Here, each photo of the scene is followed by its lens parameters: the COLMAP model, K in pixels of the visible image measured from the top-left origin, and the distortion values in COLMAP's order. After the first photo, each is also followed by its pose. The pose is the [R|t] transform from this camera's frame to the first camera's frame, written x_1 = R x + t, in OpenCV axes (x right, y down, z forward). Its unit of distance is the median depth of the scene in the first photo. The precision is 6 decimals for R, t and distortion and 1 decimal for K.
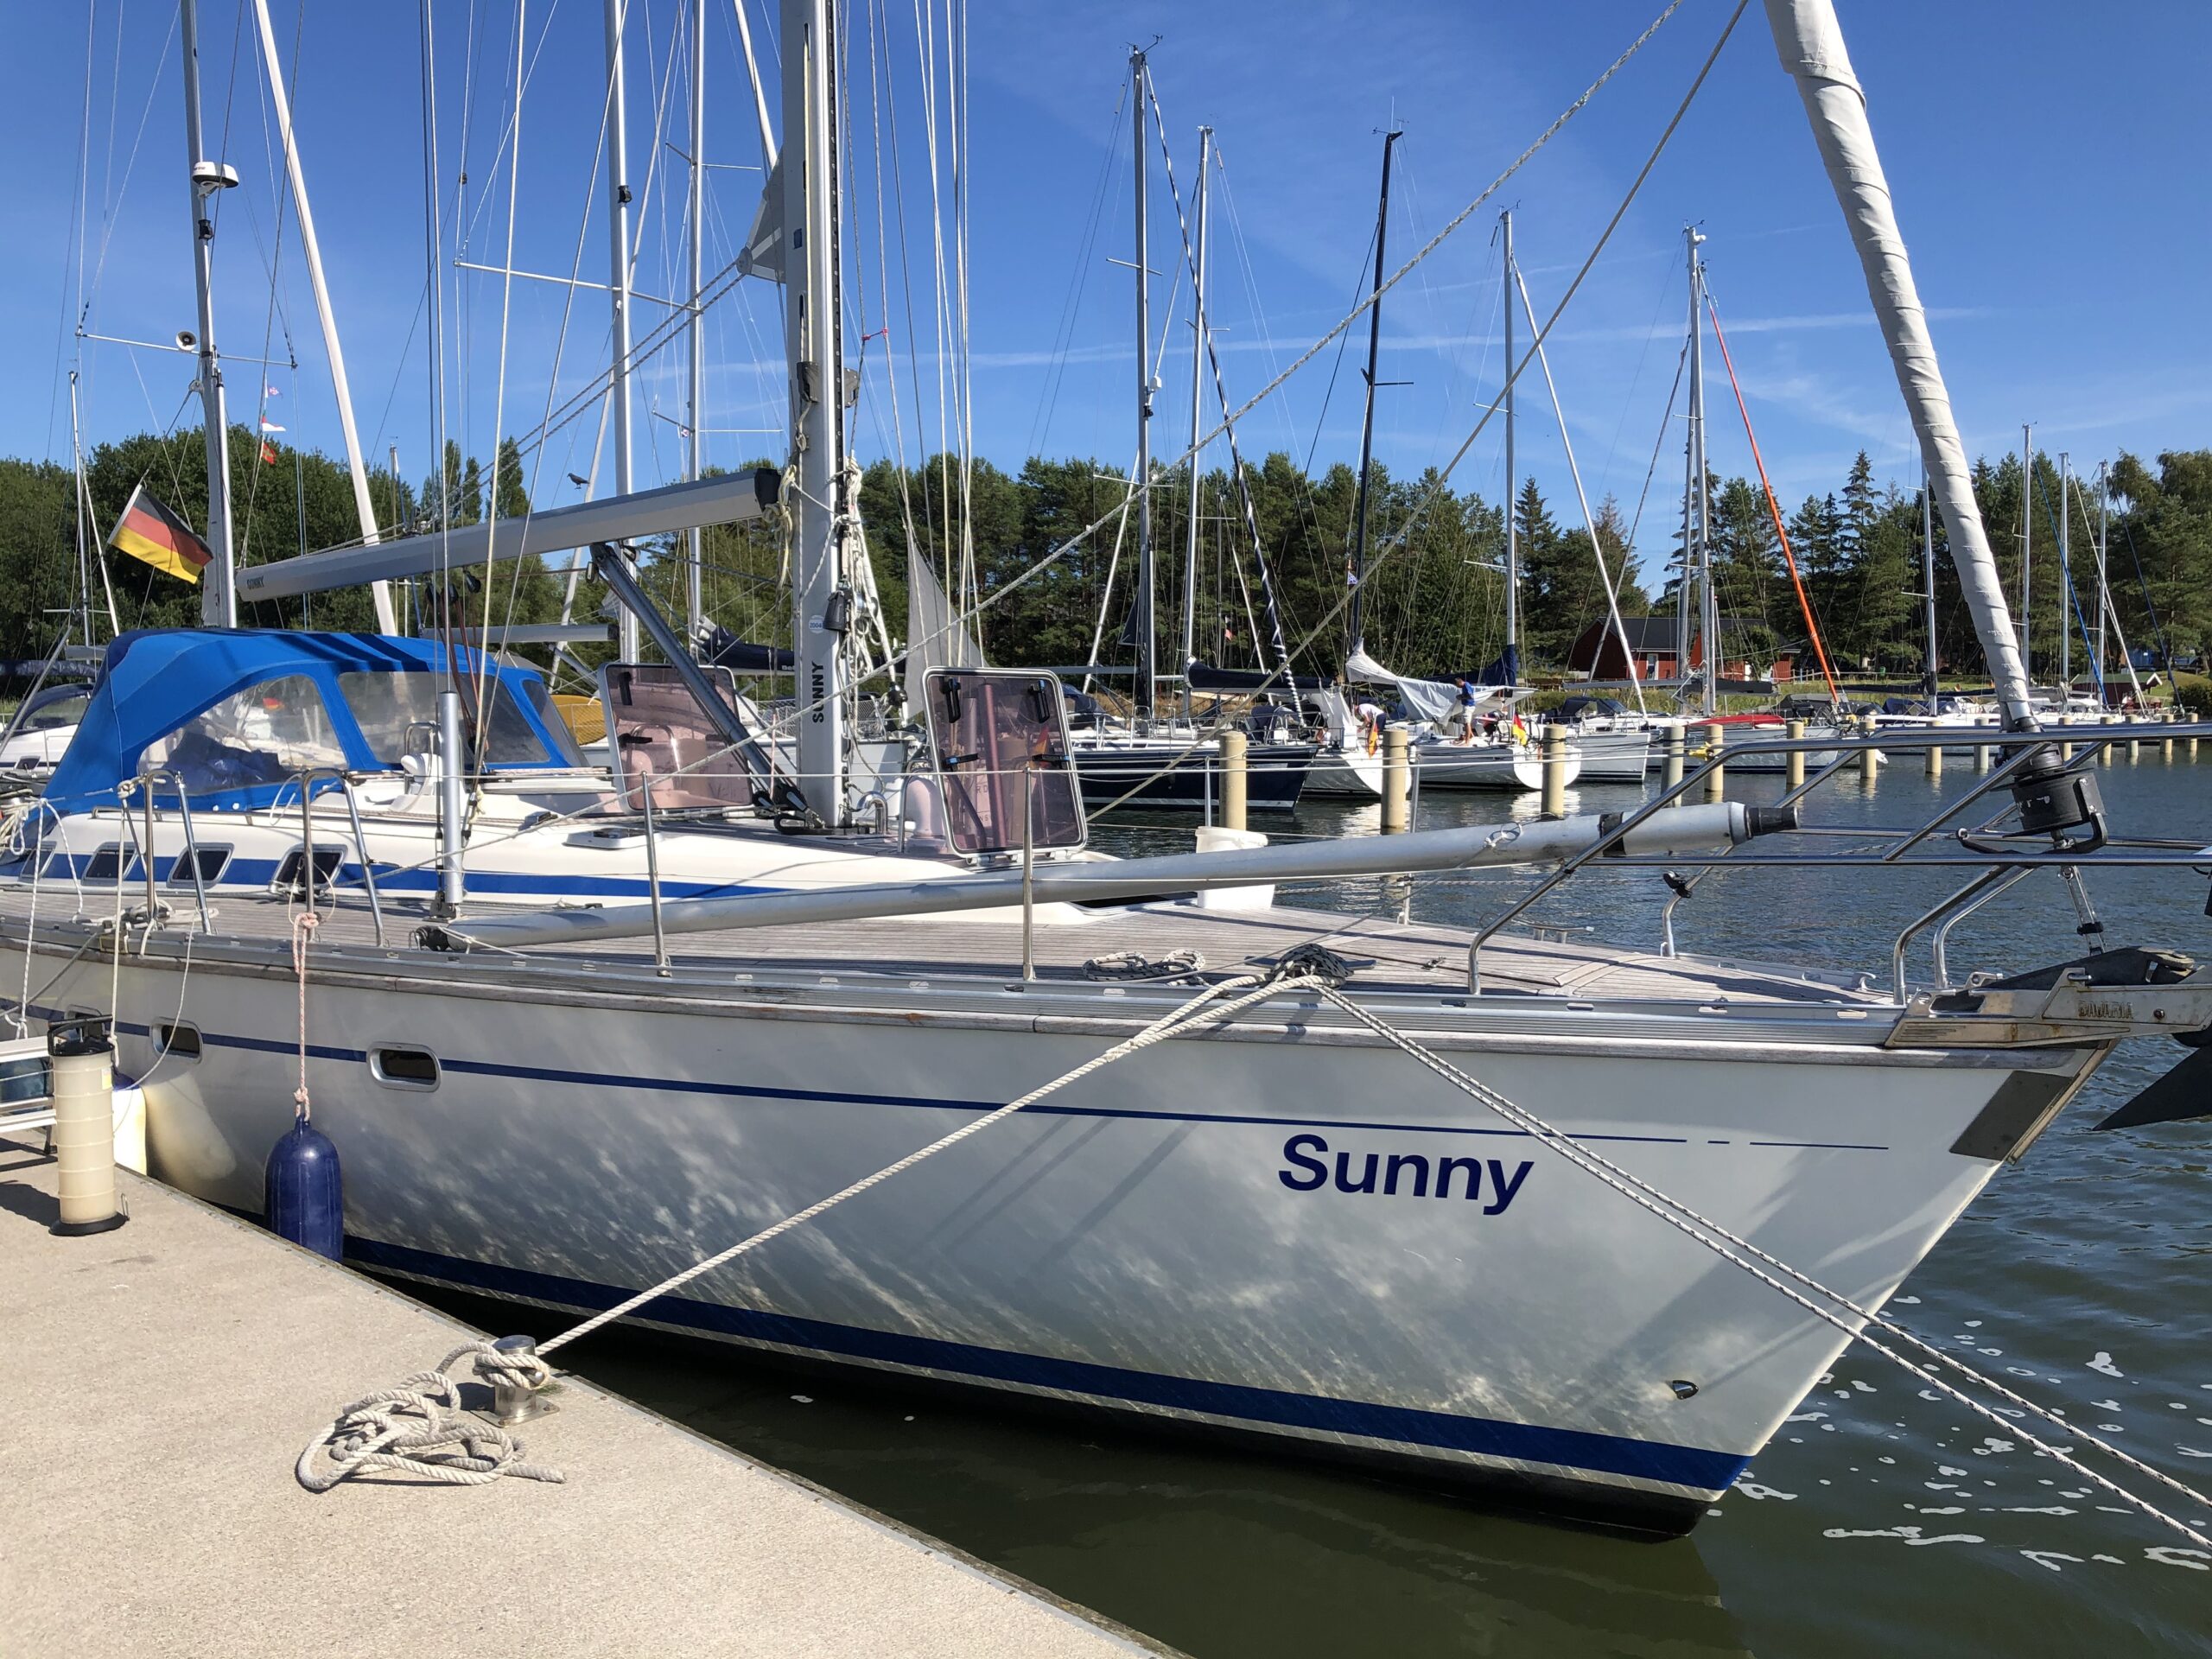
lens RADIAL K [[1818.1, 0, 1097.6], [0, 1818.1, 837.8], [0, 0, 1]] dist [0.014423, 0.054864]
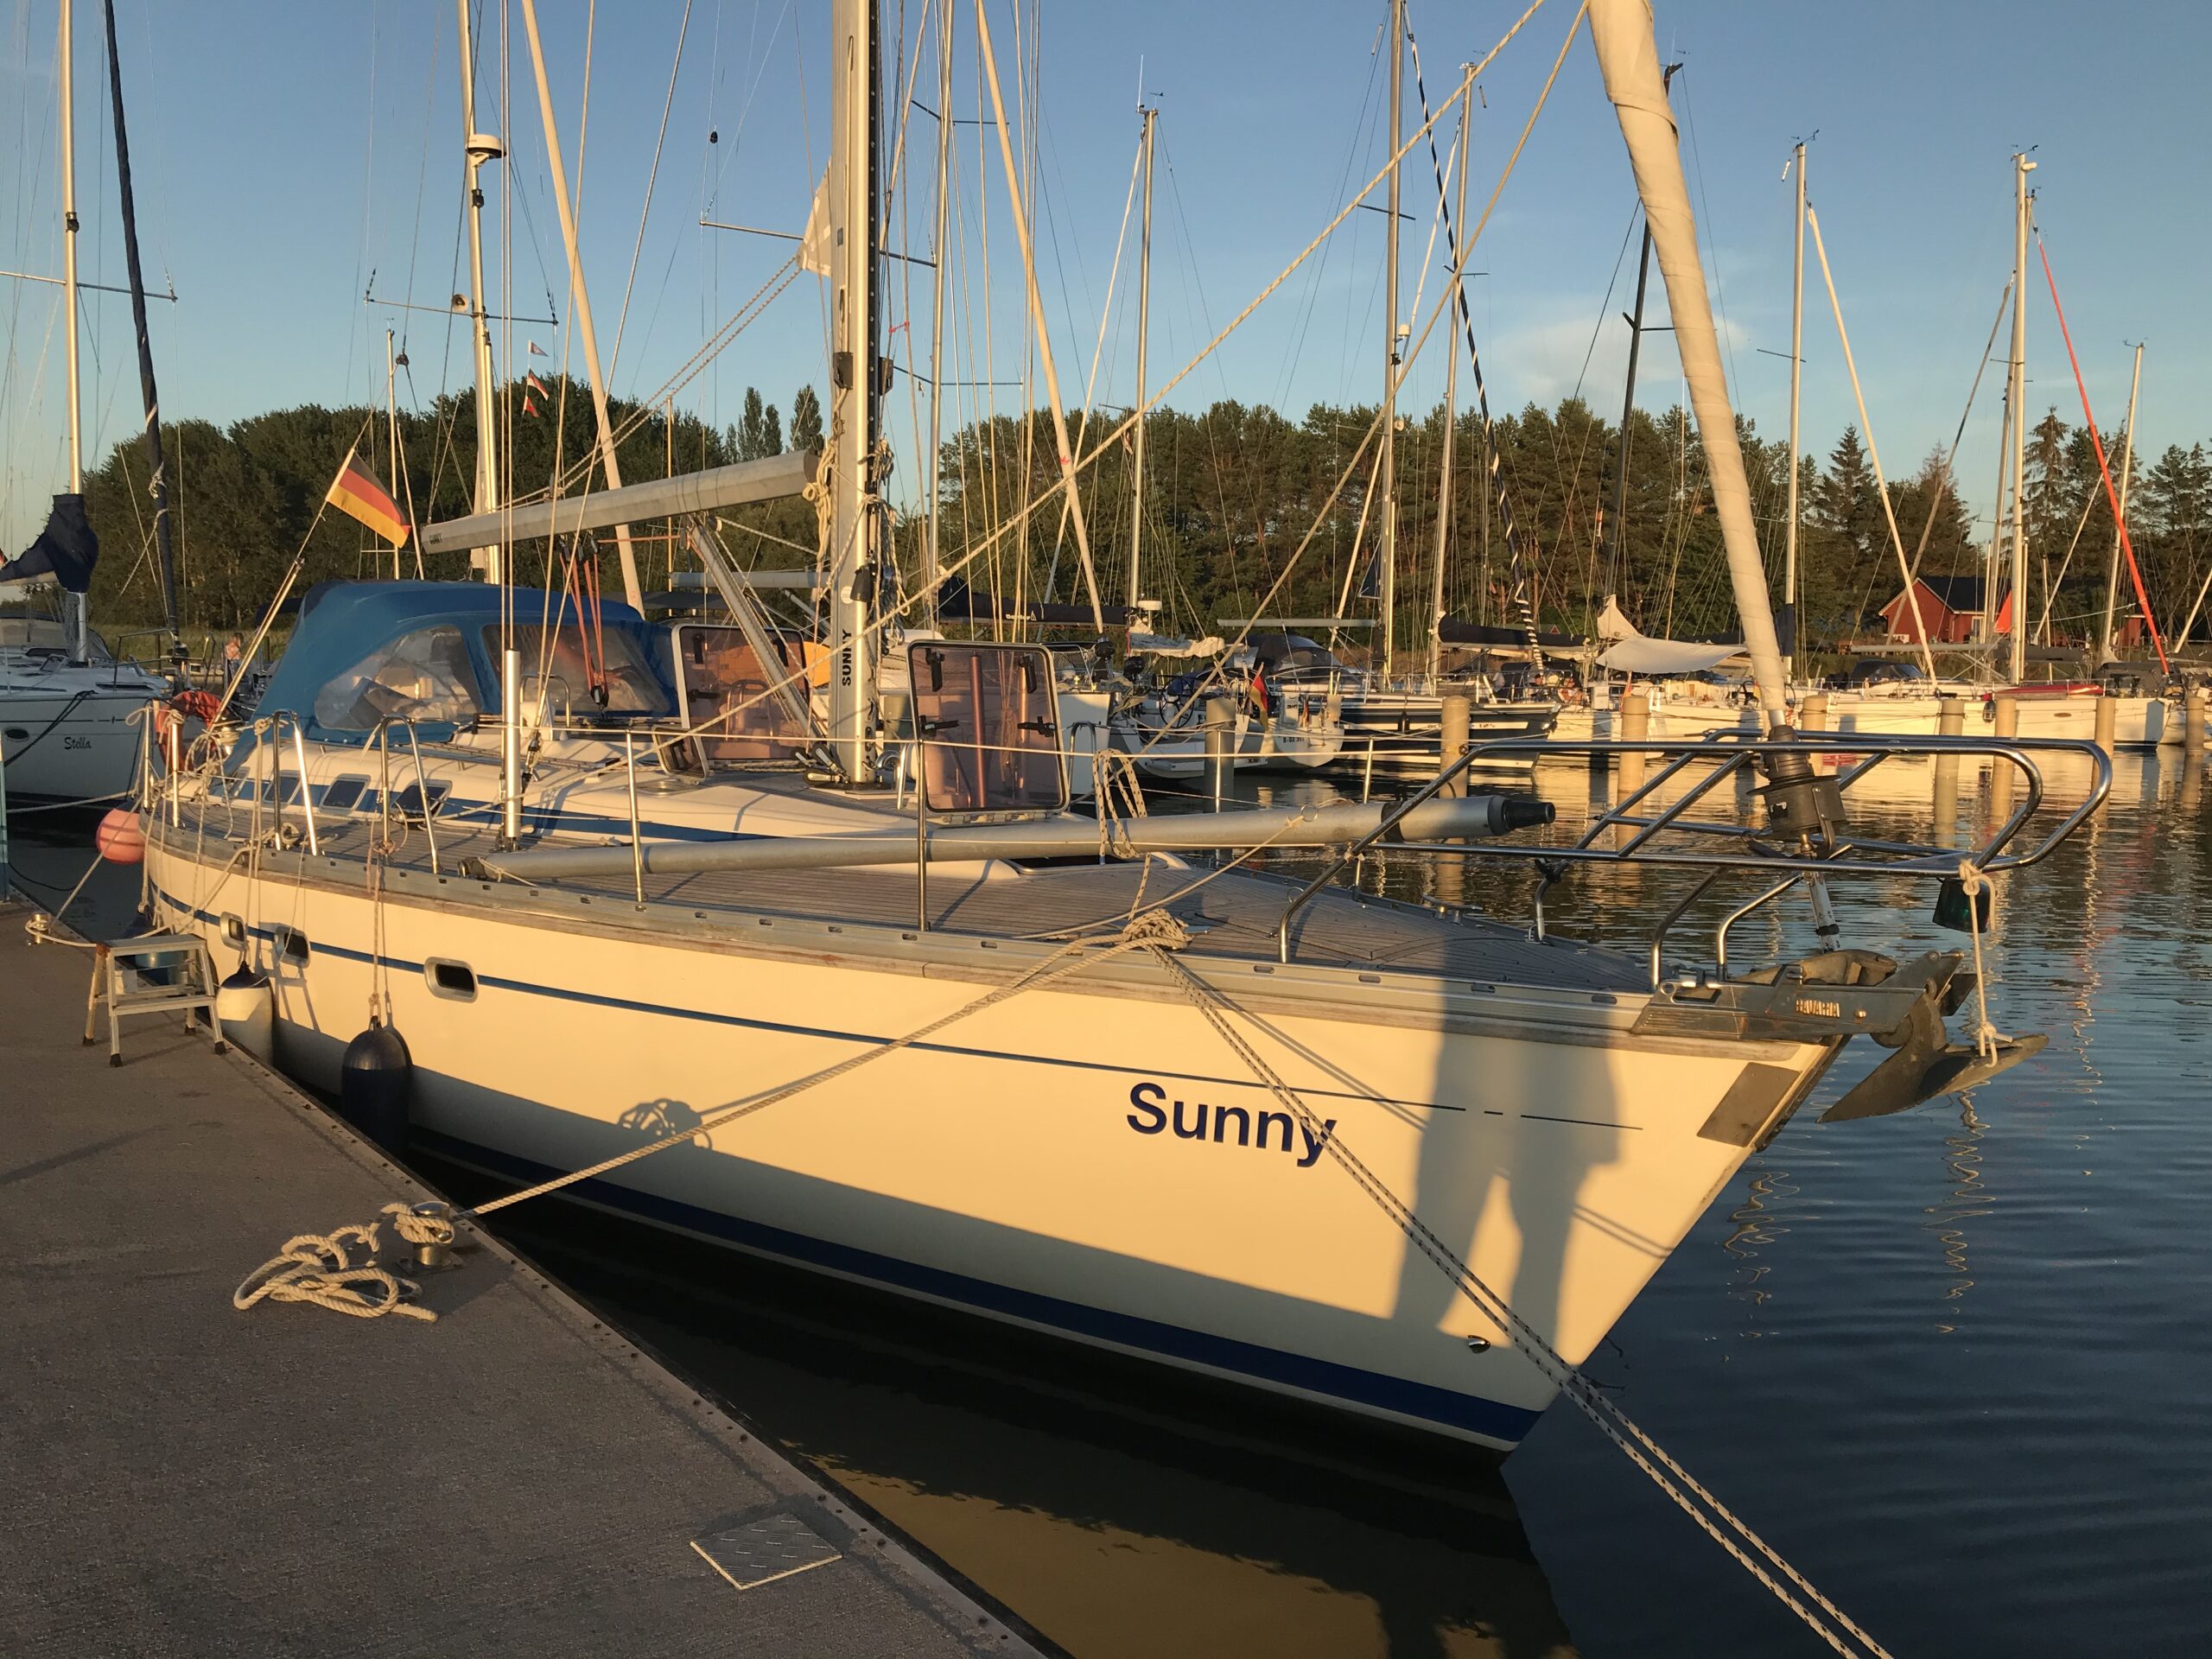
lens RADIAL K [[1838.1, 0, 1096.3], [0, 1838.1, 827.6], [0, 0, 1]] dist [0.059338, -0.009375]
pose [[0.986121, 0.040894, -0.160912, 0.219796], [-0.037326, 0.998987, 0.025136, -0.014730], [0.161777, -0.018781, 0.986649, -0.082993]]
